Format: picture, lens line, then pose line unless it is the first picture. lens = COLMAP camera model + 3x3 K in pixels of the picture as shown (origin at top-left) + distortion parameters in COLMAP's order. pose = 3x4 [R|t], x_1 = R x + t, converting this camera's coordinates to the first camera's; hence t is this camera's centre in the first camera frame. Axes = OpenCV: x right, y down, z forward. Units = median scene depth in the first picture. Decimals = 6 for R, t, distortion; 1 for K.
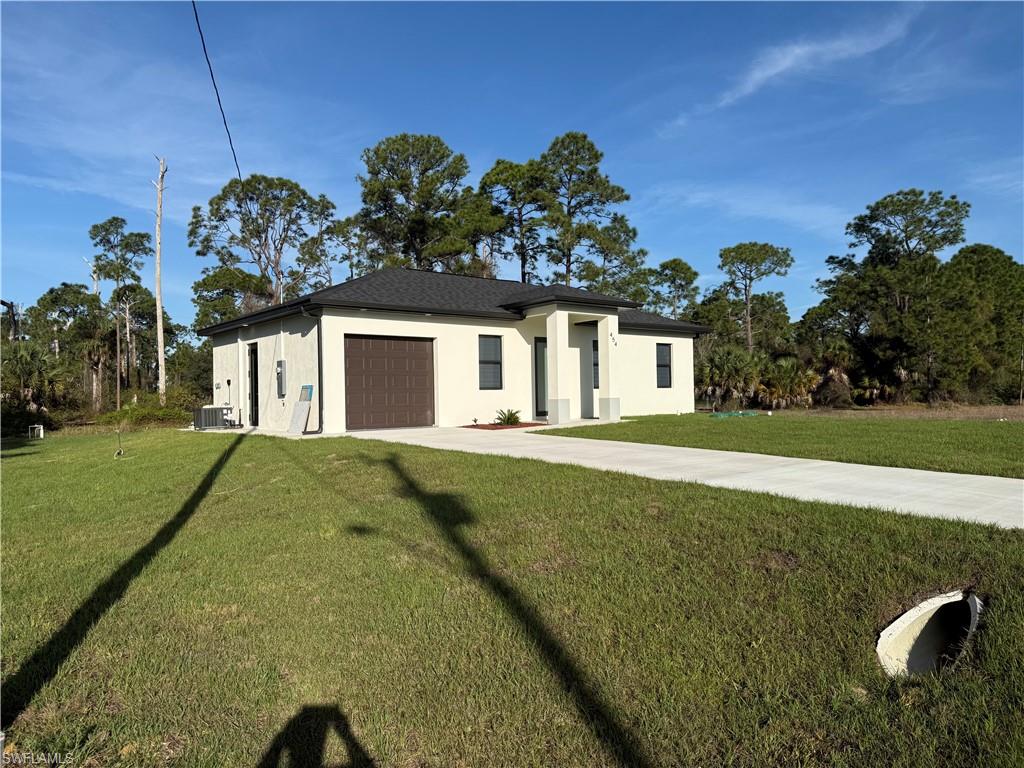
lens RADIAL K [[718.7, 0, 494.8], [0, 718.7, 382.0], [0, 0, 1]] dist [0.044827, -0.001708]
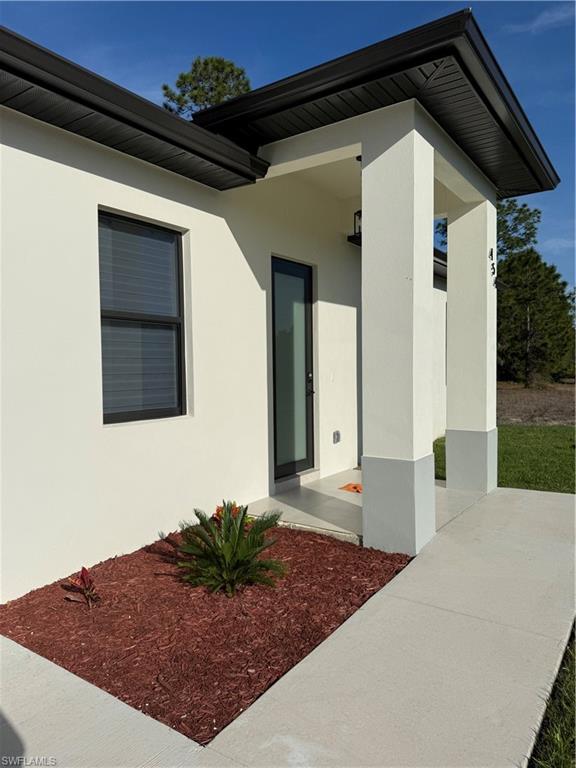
lens RADIAL K [[539.0, 0, 288.0], [0, 539.0, 384.0], [0, 0, 1]] dist [0.044827, -0.001708]
pose [[0.949693, -0.001027, 0.313182, -0.021616], [-0.015422, 0.998628, 0.050041, -0.016411], [-0.312803, -0.052353, 0.948374, 0.885925]]
